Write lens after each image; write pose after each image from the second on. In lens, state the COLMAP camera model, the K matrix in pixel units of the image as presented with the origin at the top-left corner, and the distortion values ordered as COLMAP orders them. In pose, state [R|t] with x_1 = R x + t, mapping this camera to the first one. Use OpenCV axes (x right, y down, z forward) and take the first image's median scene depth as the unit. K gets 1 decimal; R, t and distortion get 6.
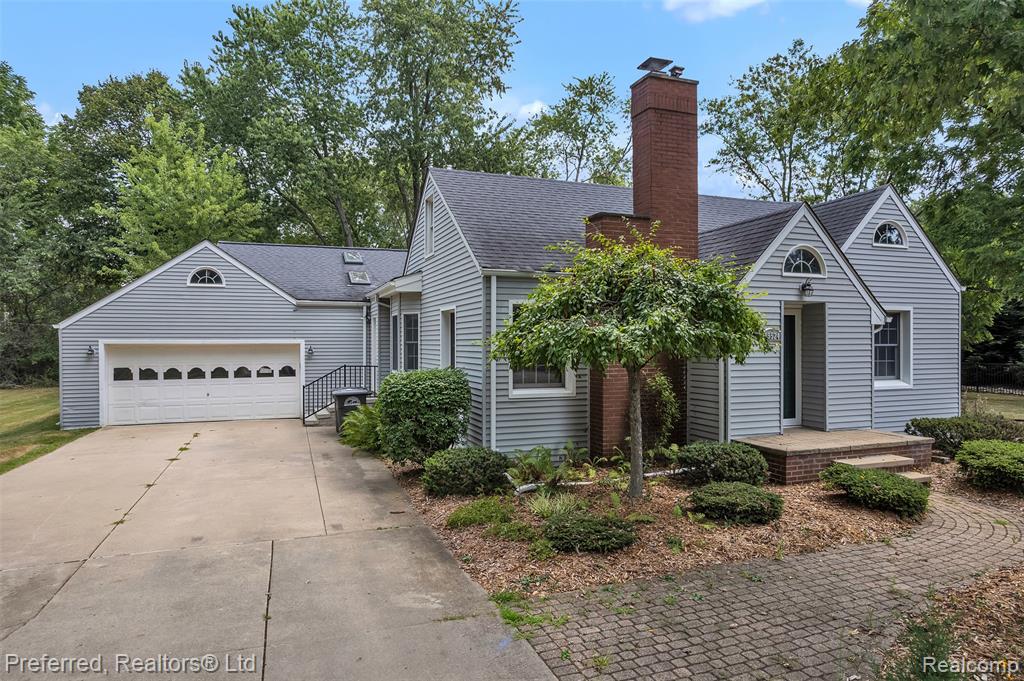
lens RADIAL K [[653.3, 0, 512.0], [0, 653.3, 340.5], [0, 0, 1]] dist [-0.034602, 0.002148]
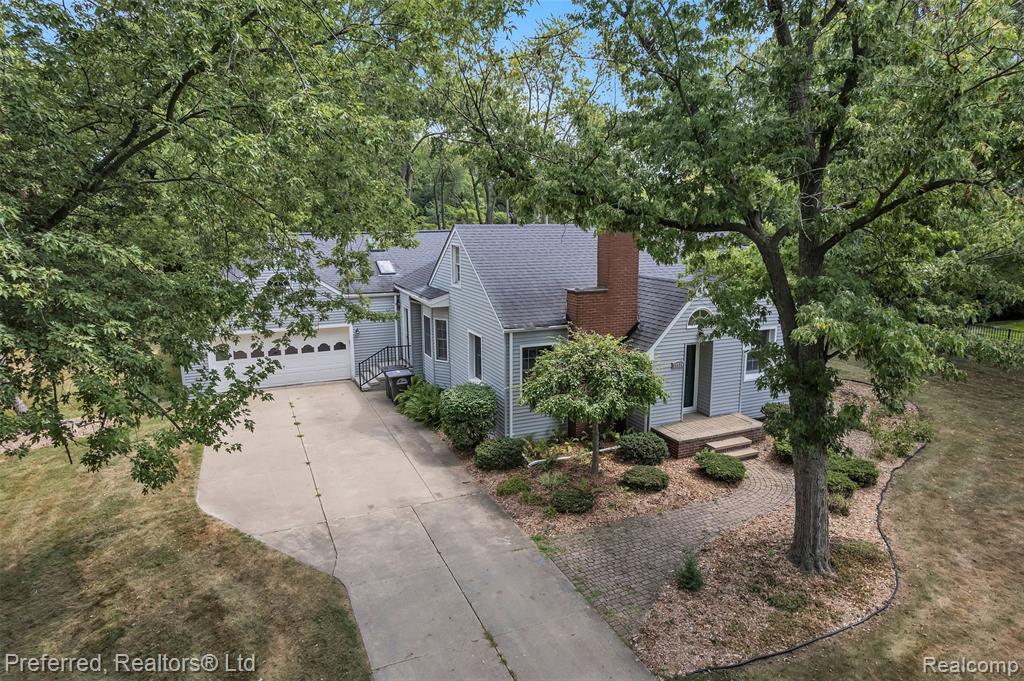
lens RADIAL K [[653.3, 0, 512.0], [0, 653.3, 340.5], [0, 0, 1]] dist [-0.034602, 0.002148]
pose [[0.998233, -0.013975, 0.057758, -0.154725], [0.002578, 0.981223, 0.192859, -0.506925], [-0.059368, -0.192369, 0.979525, -0.768091]]
